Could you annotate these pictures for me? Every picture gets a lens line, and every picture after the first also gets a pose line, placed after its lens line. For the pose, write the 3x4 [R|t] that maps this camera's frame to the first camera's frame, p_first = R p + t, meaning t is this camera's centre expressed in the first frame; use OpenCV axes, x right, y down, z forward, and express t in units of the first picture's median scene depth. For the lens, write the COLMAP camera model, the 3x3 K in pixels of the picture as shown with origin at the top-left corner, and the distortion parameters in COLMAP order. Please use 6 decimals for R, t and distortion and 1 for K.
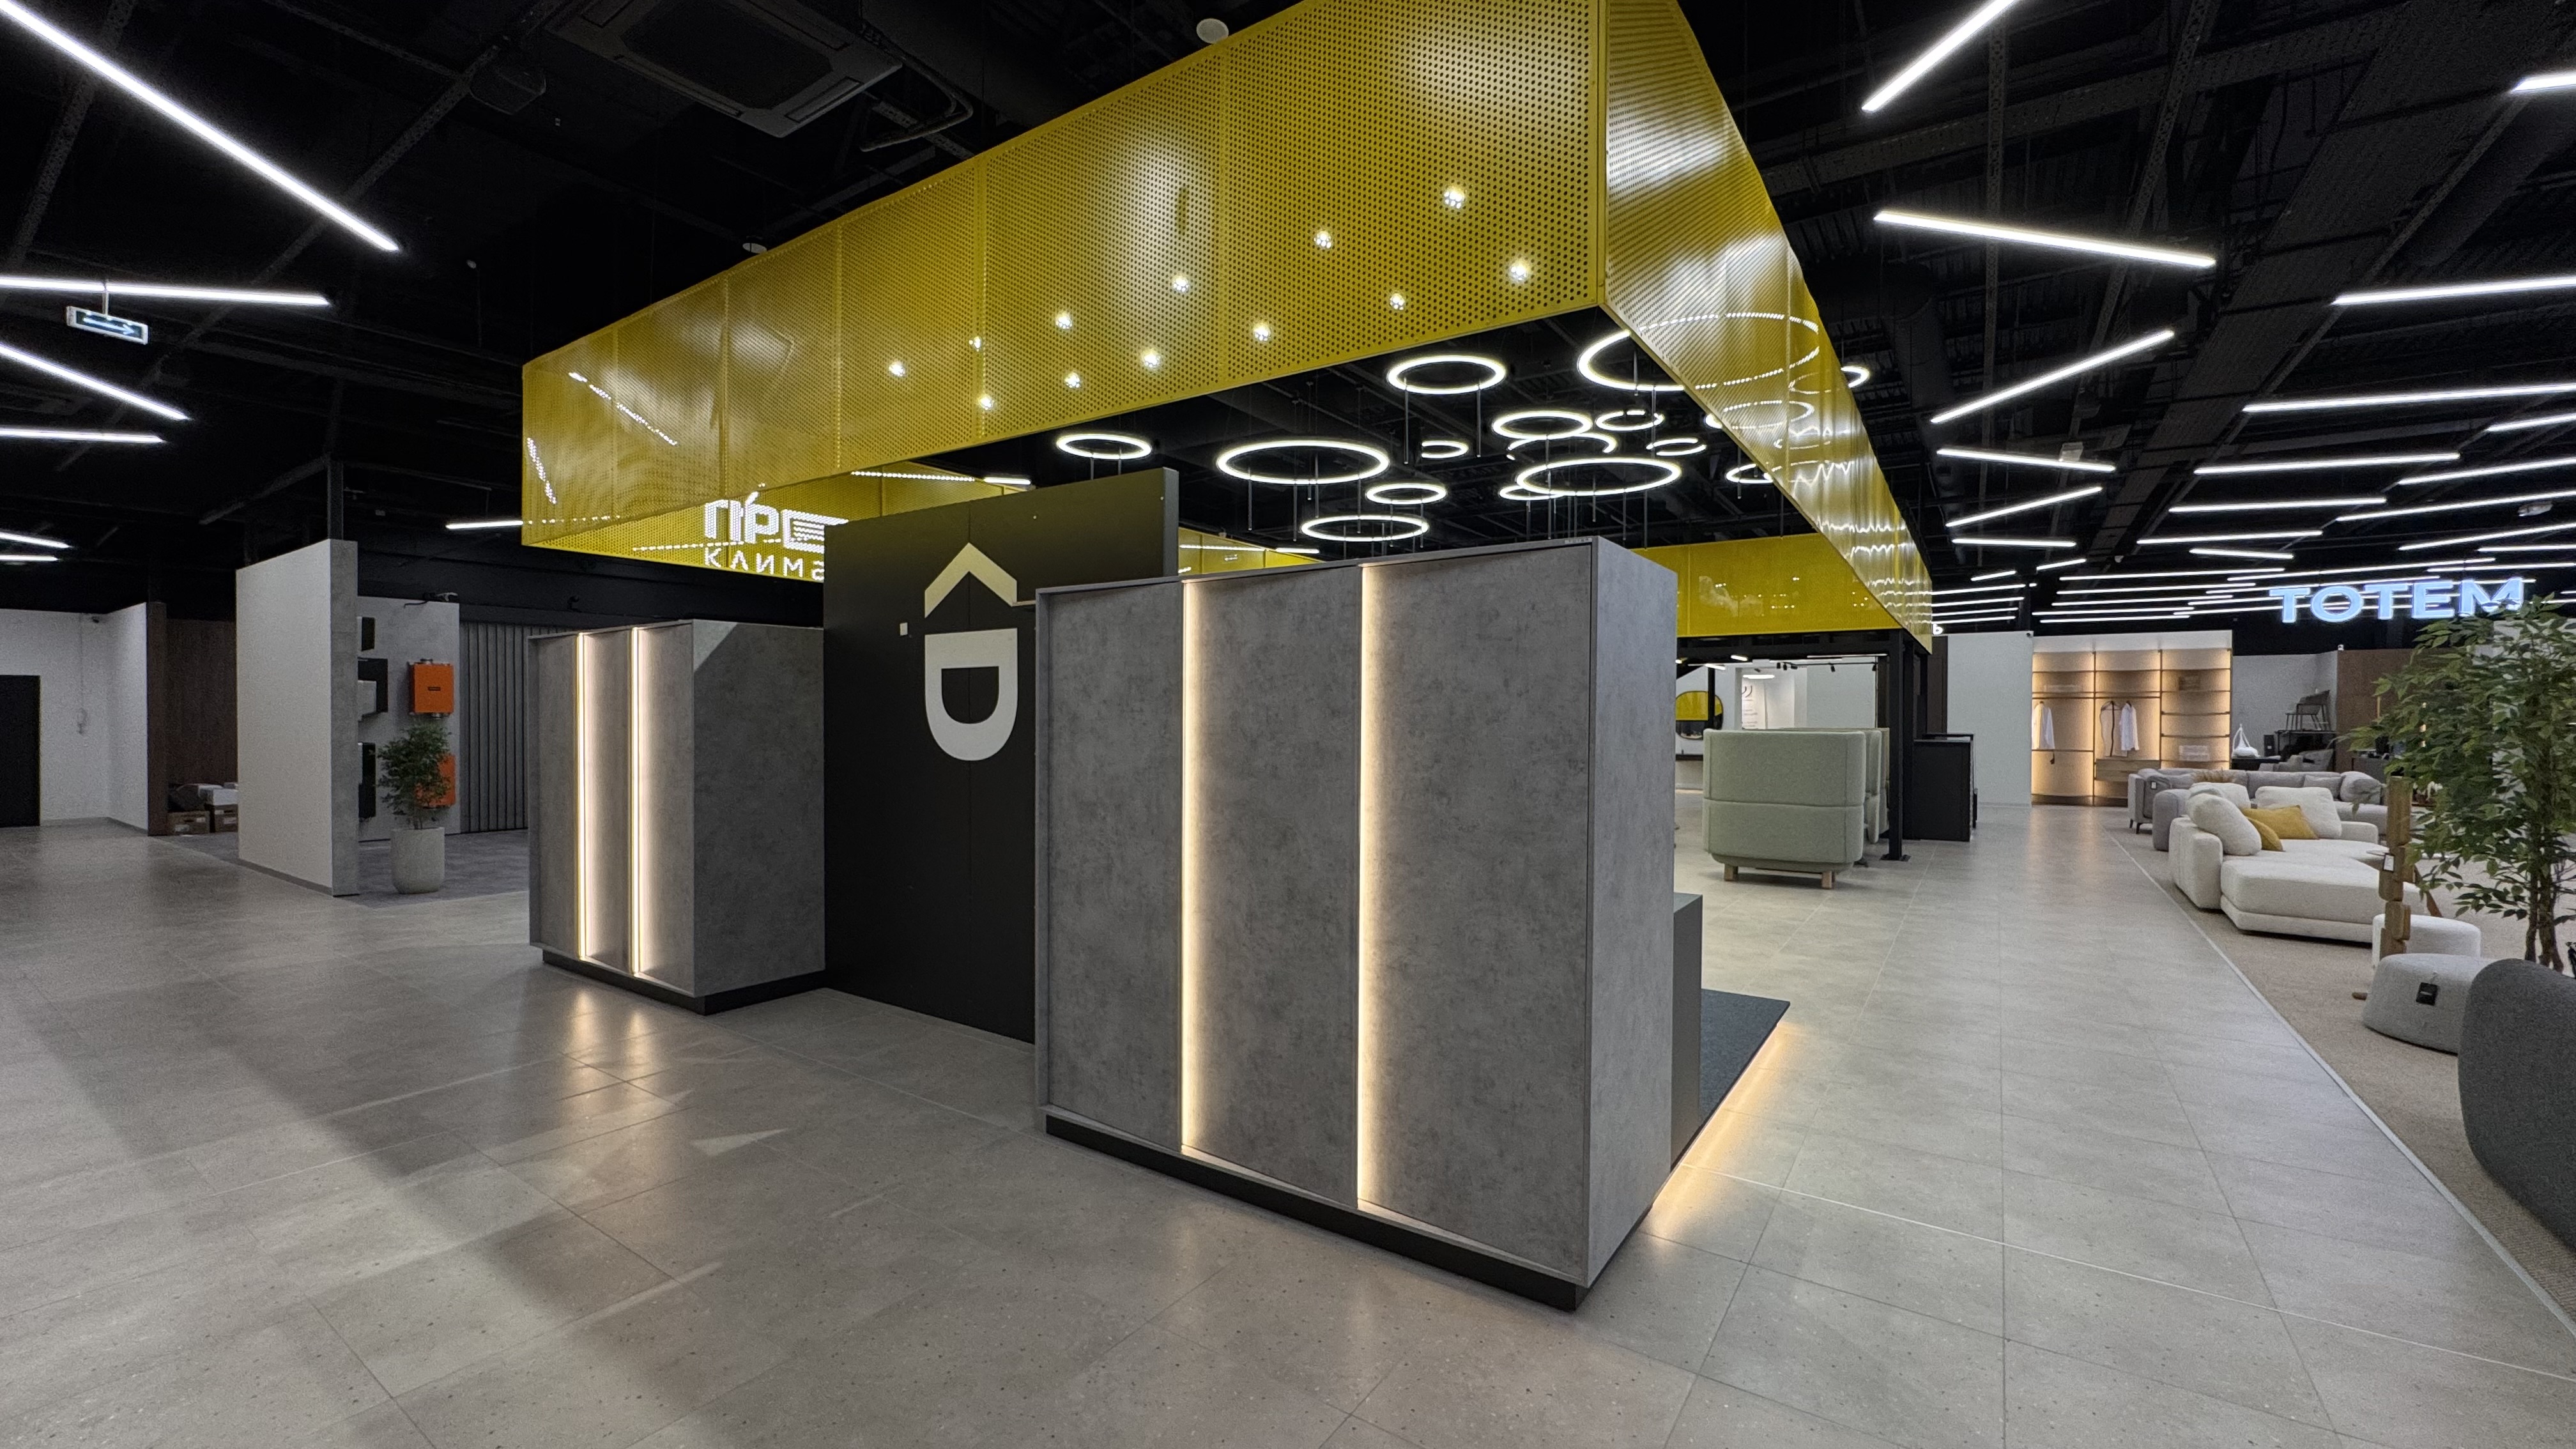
lens RADIAL K [[1034.1, 0, 1287.5], [0, 1034.1, 724.7], [0, 0, 1]] dist [-0.002727, 0.000328]
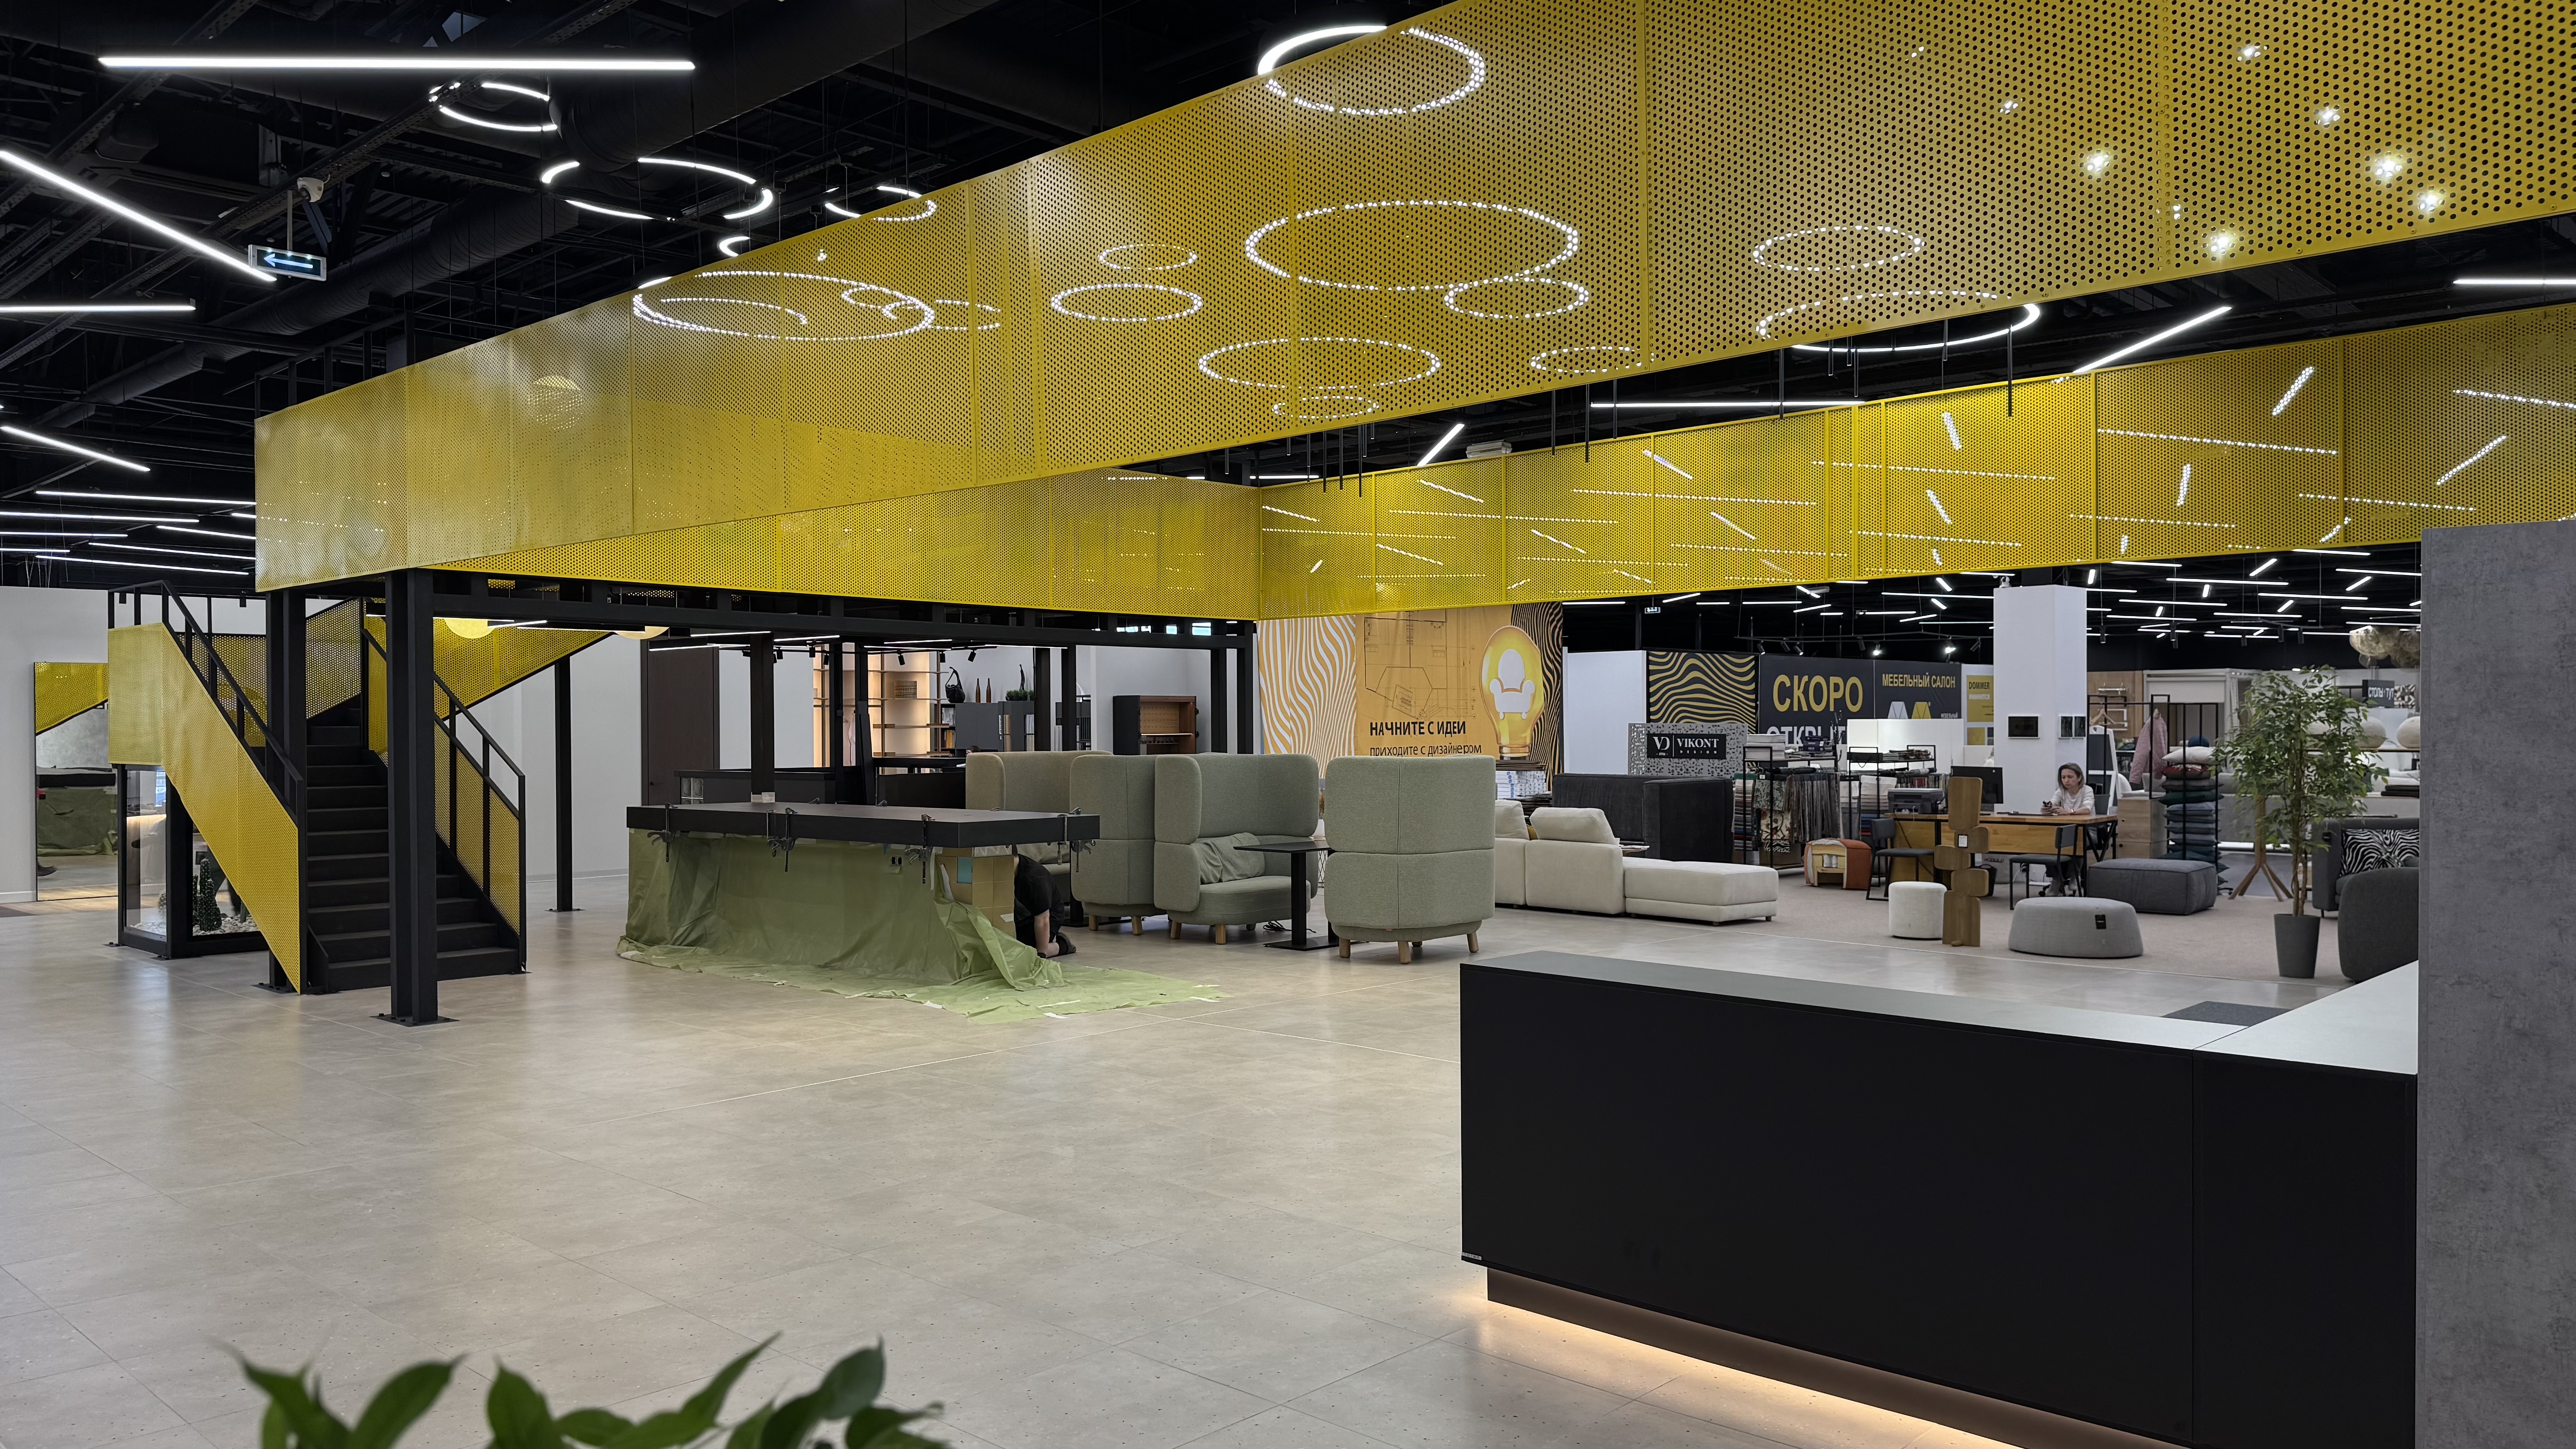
lens RADIAL K [[1793.1, 0, 1289.3], [0, 1793.1, 730.2], [0, 0, 1]] dist [0.123430, -0.166136]
pose [[0.151648, -0.008379, 0.988399, -0.797531], [0.014262, 0.999879, 0.006288, -0.020919], [-0.988332, 0.013143, 0.151749, 0.843990]]
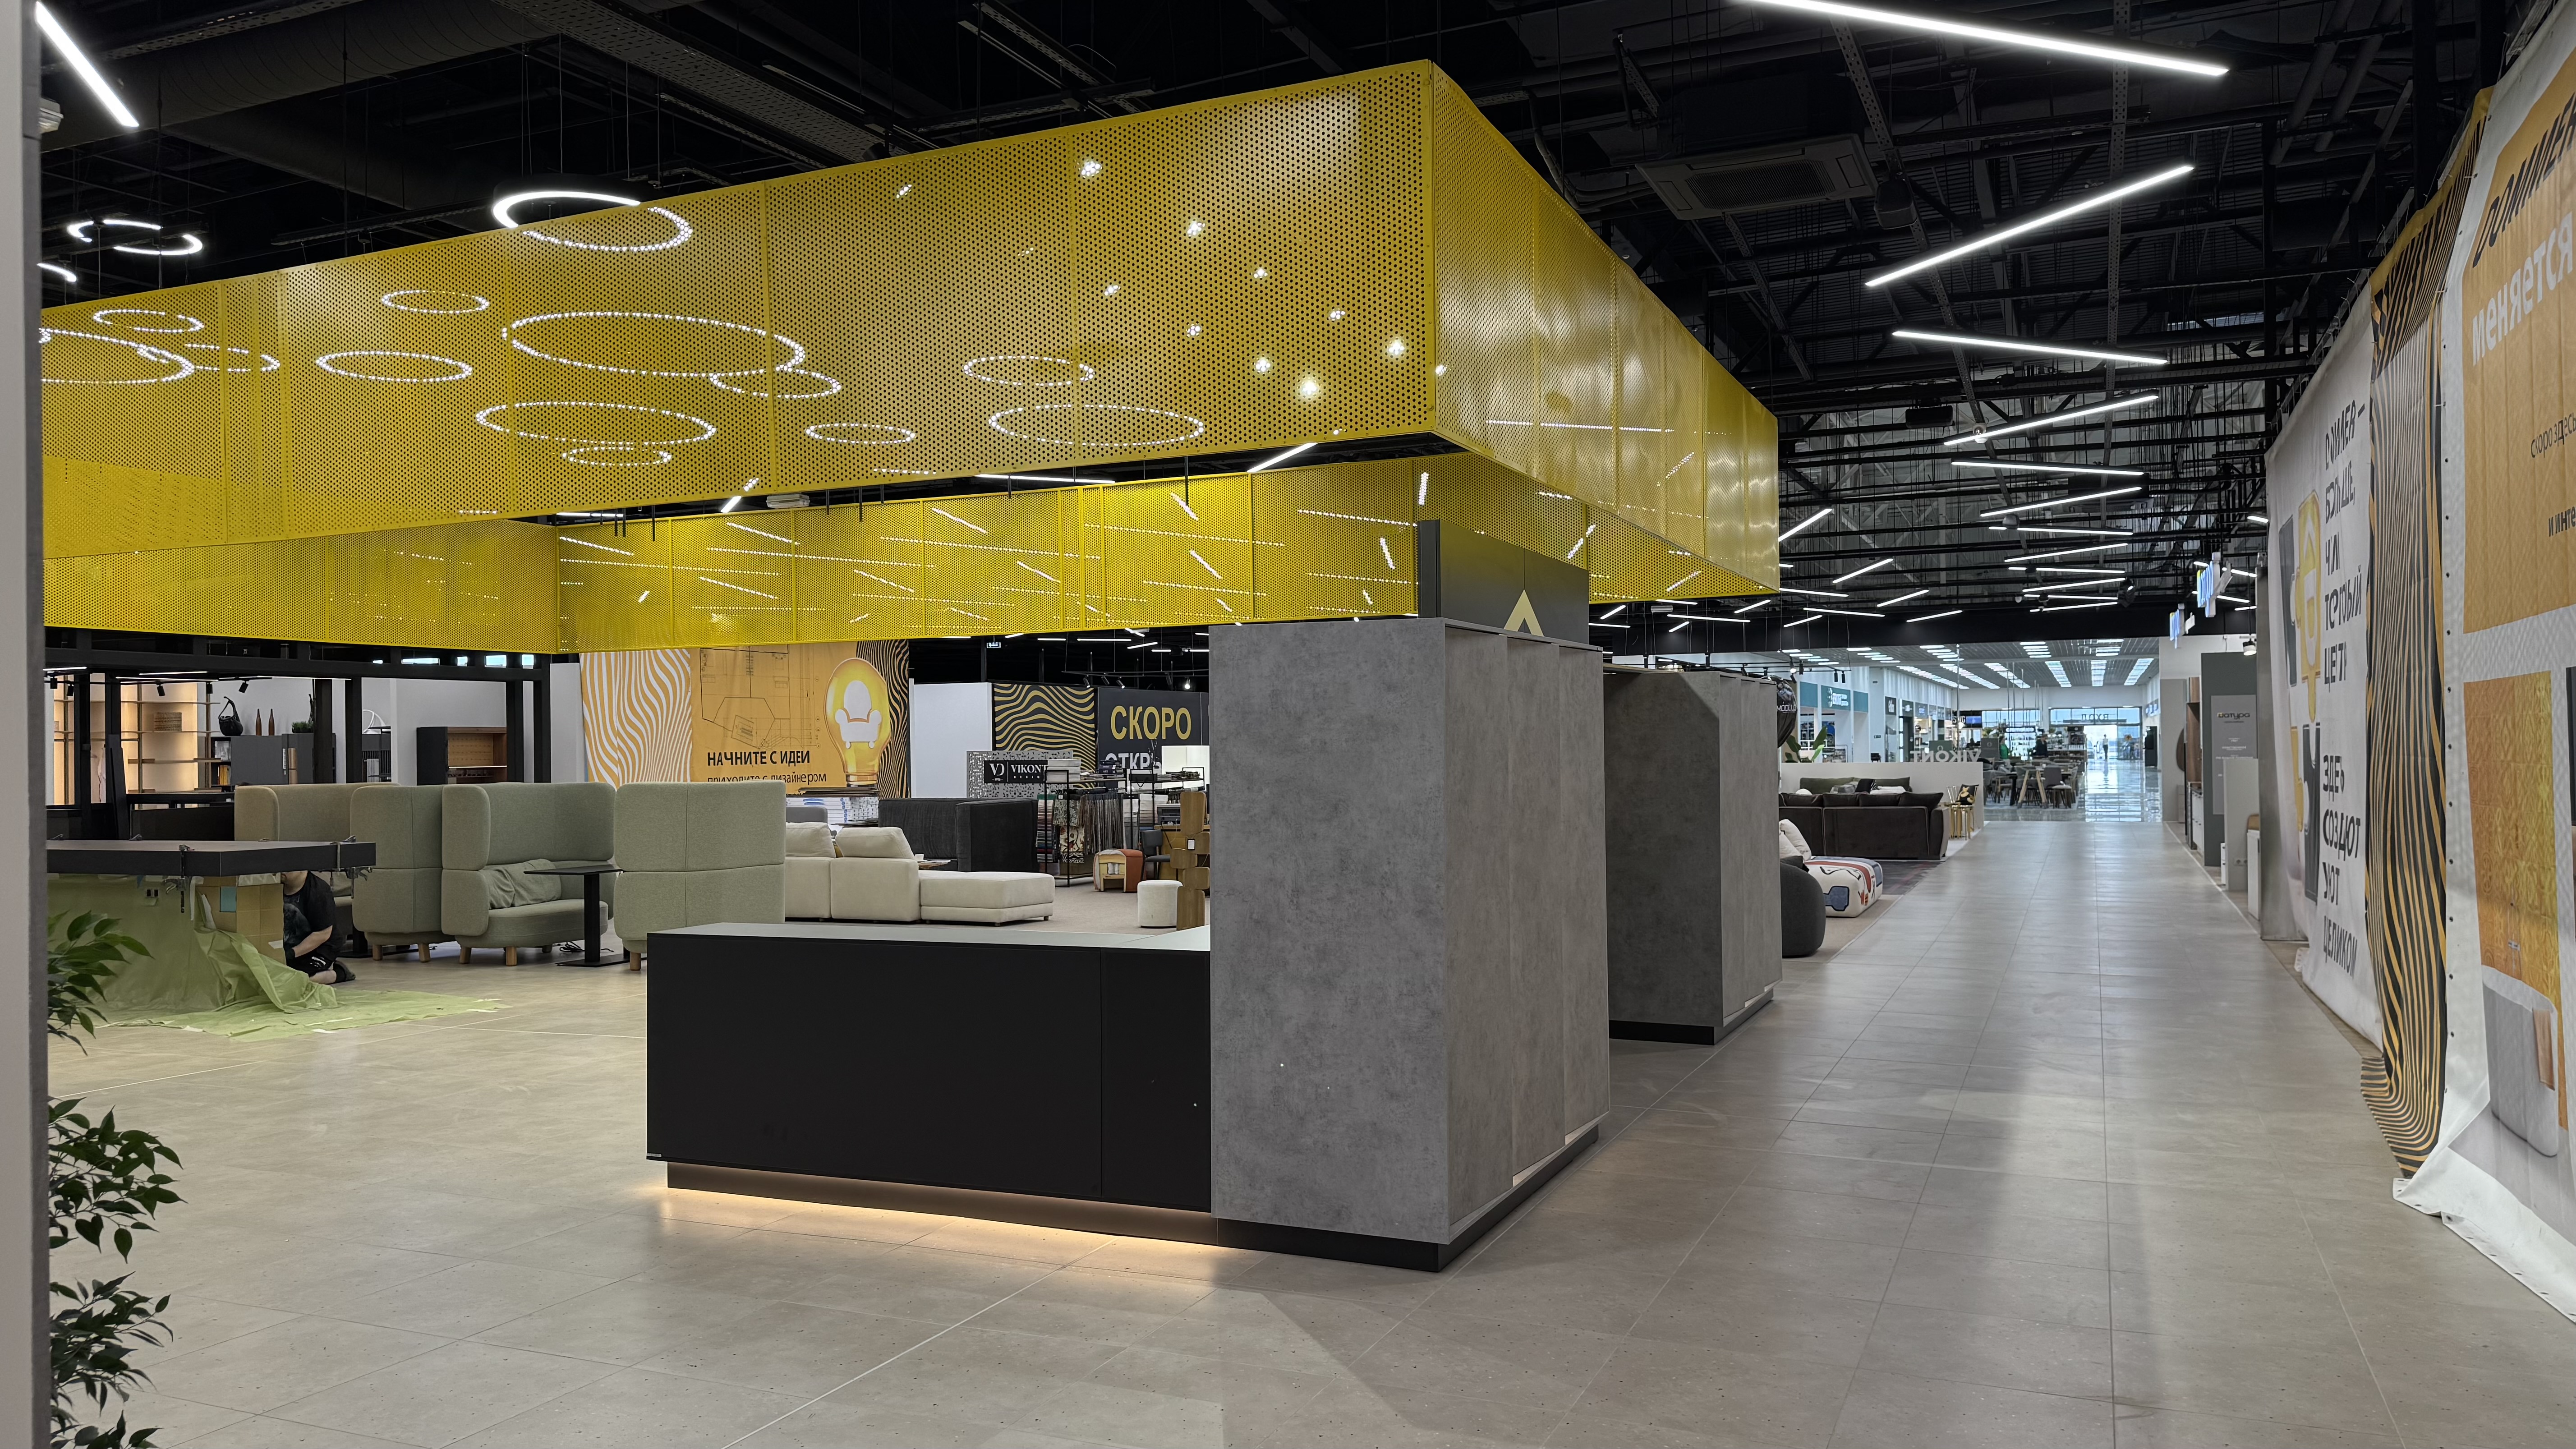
lens RADIAL K [[1793.1, 0, 1289.3], [0, 1793.1, 730.2], [0, 0, 1]] dist [0.123430, -0.166136]
pose [[-0.183765, 0.007838, 0.982939, -0.984303], [0.021742, 0.999756, -0.003907, -0.017823], [-0.982730, 0.020653, -0.183890, 0.767093]]
